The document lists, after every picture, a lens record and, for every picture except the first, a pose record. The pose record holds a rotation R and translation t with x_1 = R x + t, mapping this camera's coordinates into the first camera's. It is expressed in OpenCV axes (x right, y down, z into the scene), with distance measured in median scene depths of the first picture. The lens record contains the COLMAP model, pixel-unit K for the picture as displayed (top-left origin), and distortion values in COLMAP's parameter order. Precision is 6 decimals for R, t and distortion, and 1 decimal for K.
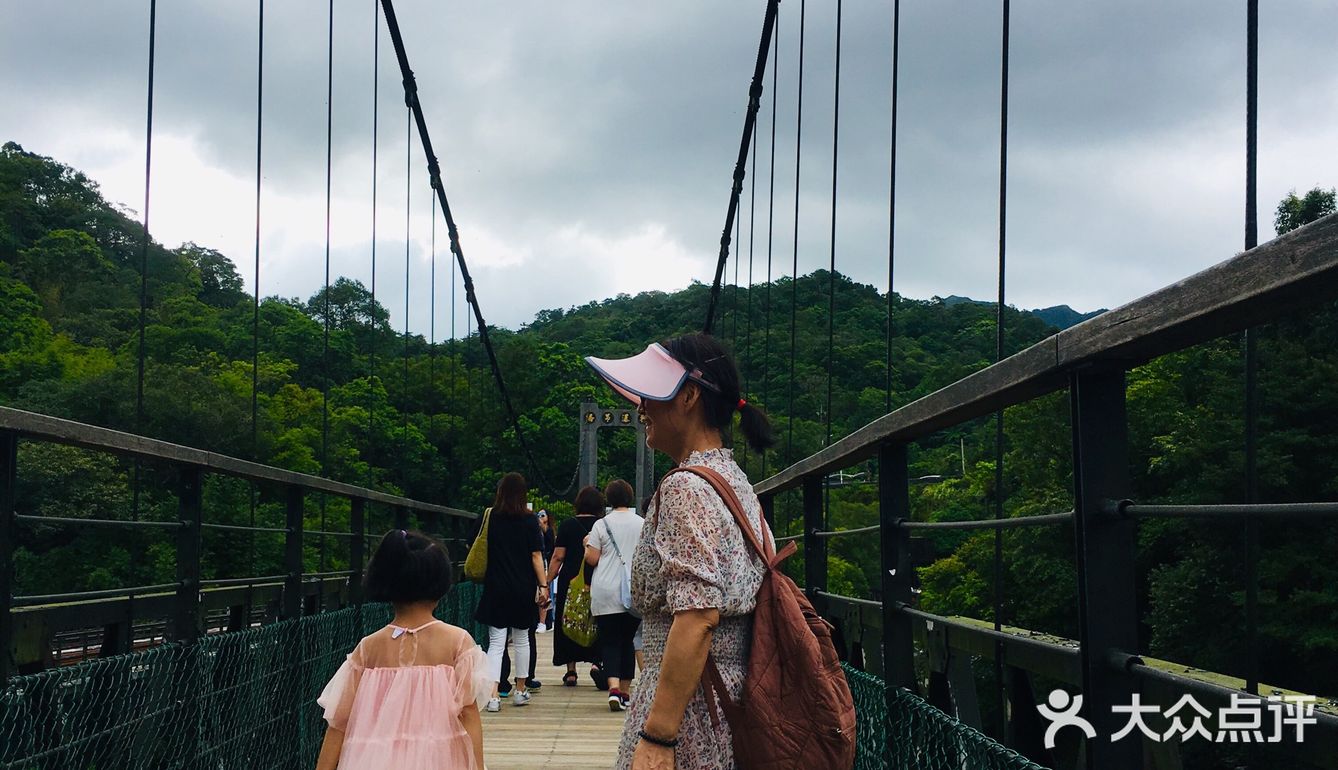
lens RADIAL K [[1471.1, 0, 672.1], [0, 1471.1, 423.7], [0, 0, 1]] dist [0.012062, 0.015025]
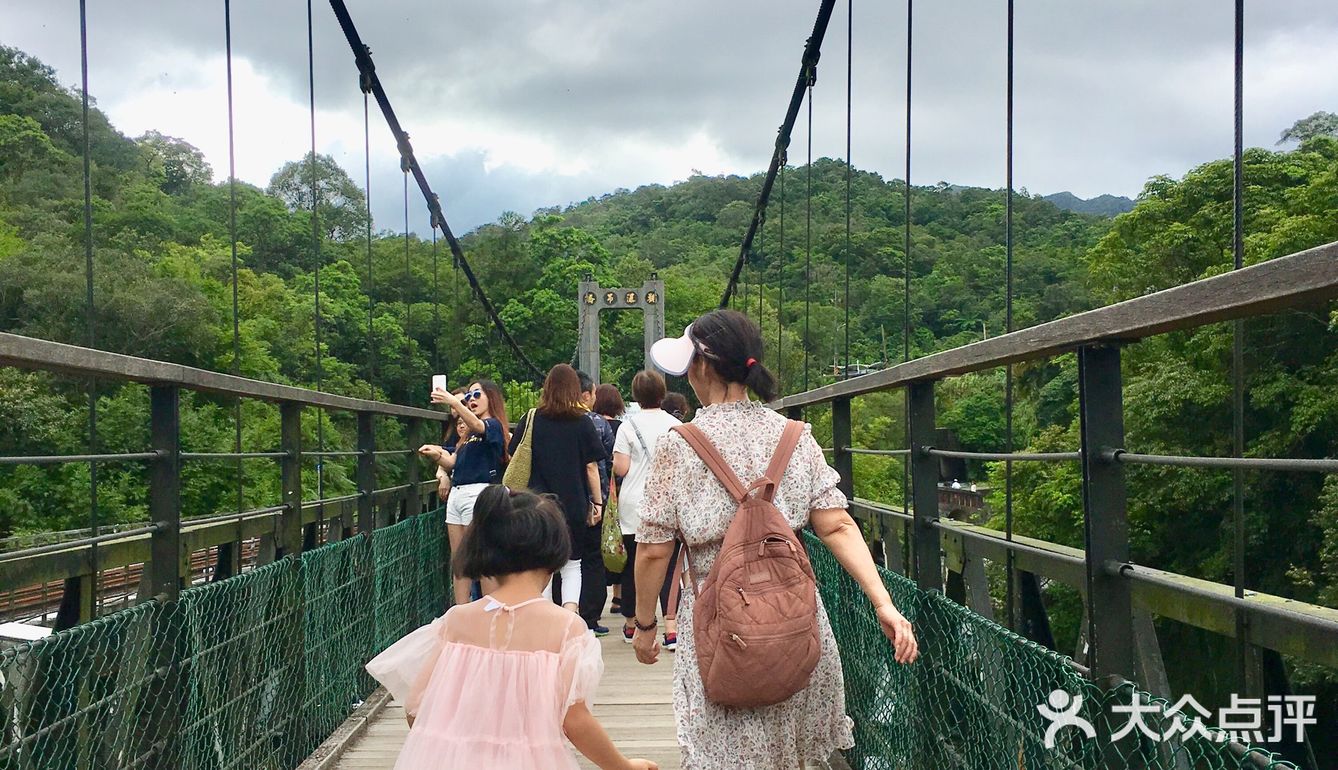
lens RADIAL K [[1436.5, 0, 663.1], [0, 1436.5, 447.7], [0, 0, 1]] dist [-0.003735, 0.016664]
pose [[0.999634, -0.025480, -0.009037, -0.005100], [0.026158, 0.996016, 0.085248, 0.008283], [0.006829, -0.085453, 0.996319, 0.105083]]
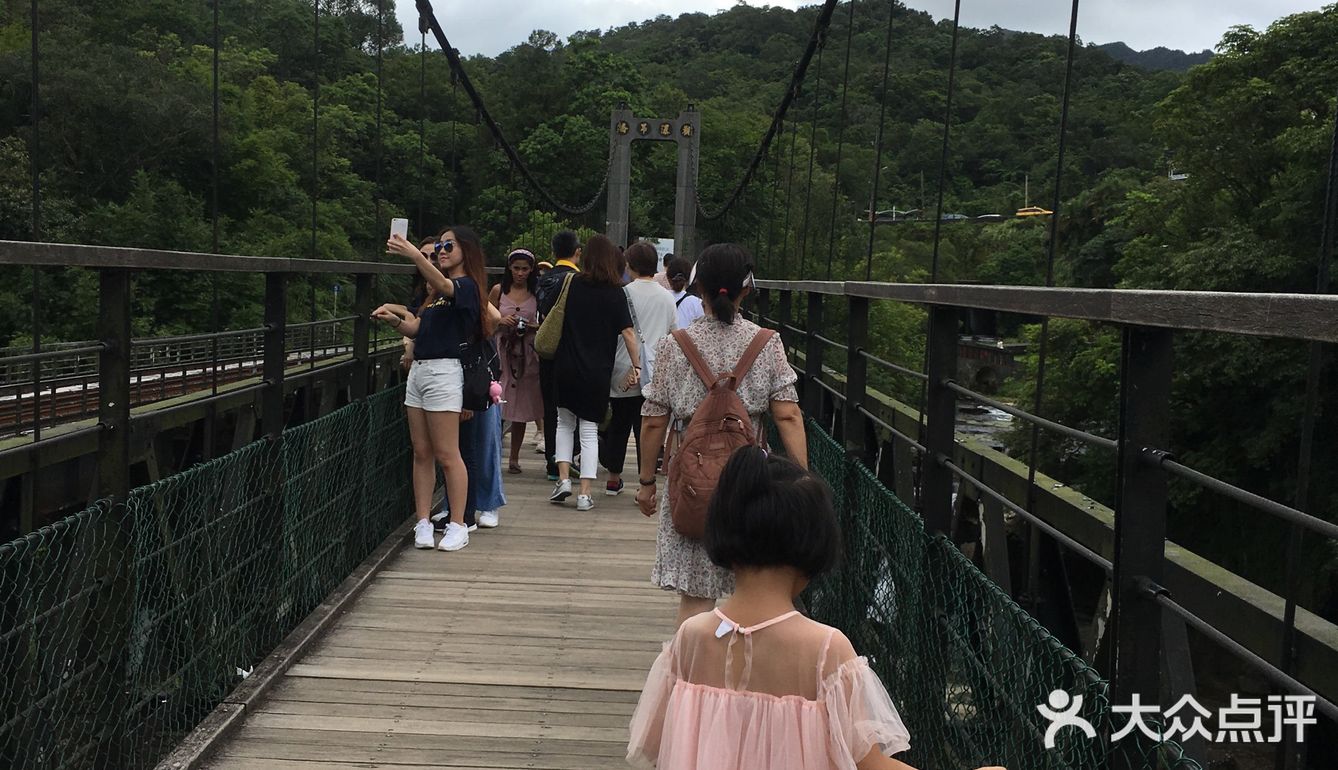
lens RADIAL K [[1428.6, 0, 651.3], [0, 1428.6, 408.4], [0, 0, 1]] dist [0.026148, 0.010749]
pose [[0.998852, 0.034425, -0.033315, -0.005079], [-0.028154, 0.984489, 0.173170, 0.007841], [0.038760, -0.172033, 0.984328, 0.122815]]
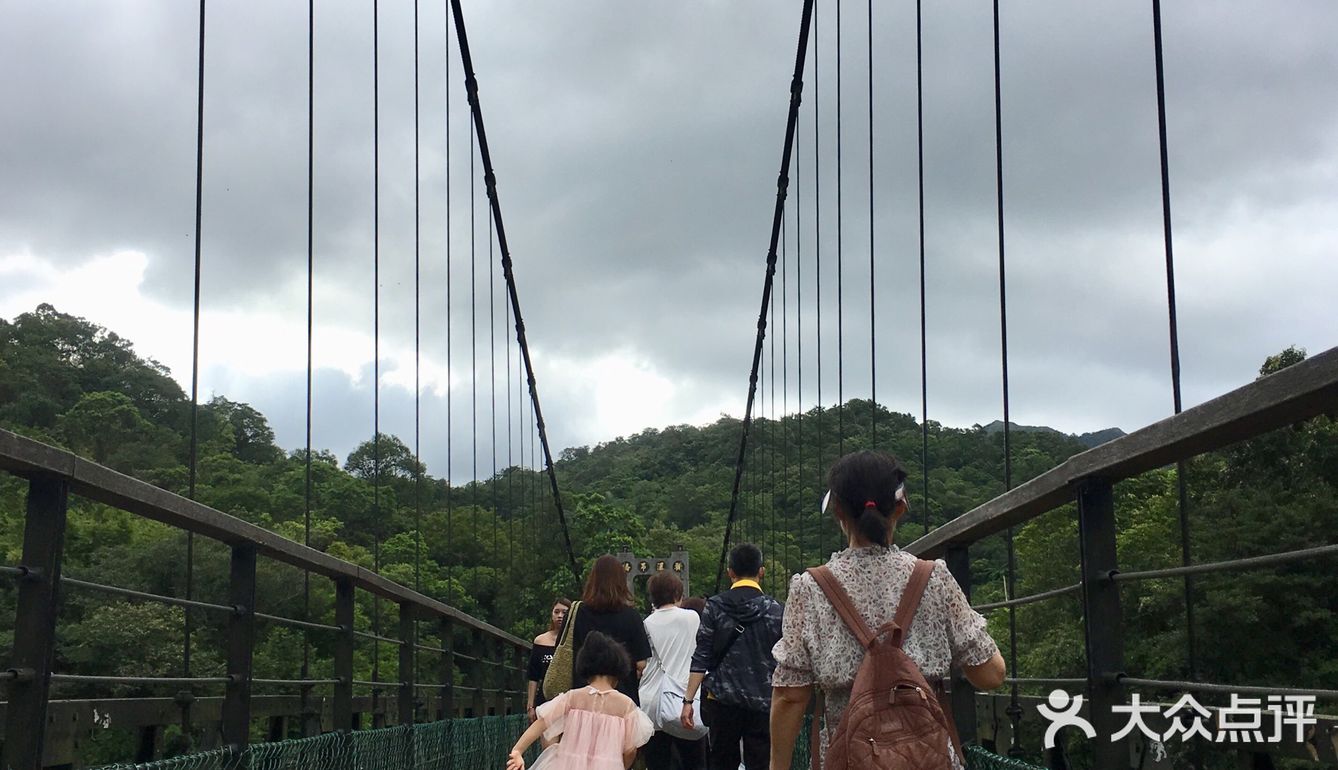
lens RADIAL K [[1580.9, 0, 664.8], [0, 1580.9, 365.1], [0, 0, 1]] dist [0.016794, 0.025600]
pose [[0.999373, -0.027730, -0.022006, -0.000386], [0.024793, 0.991970, -0.124022, -0.004394], [0.025268, 0.123399, 0.992035, -0.080978]]
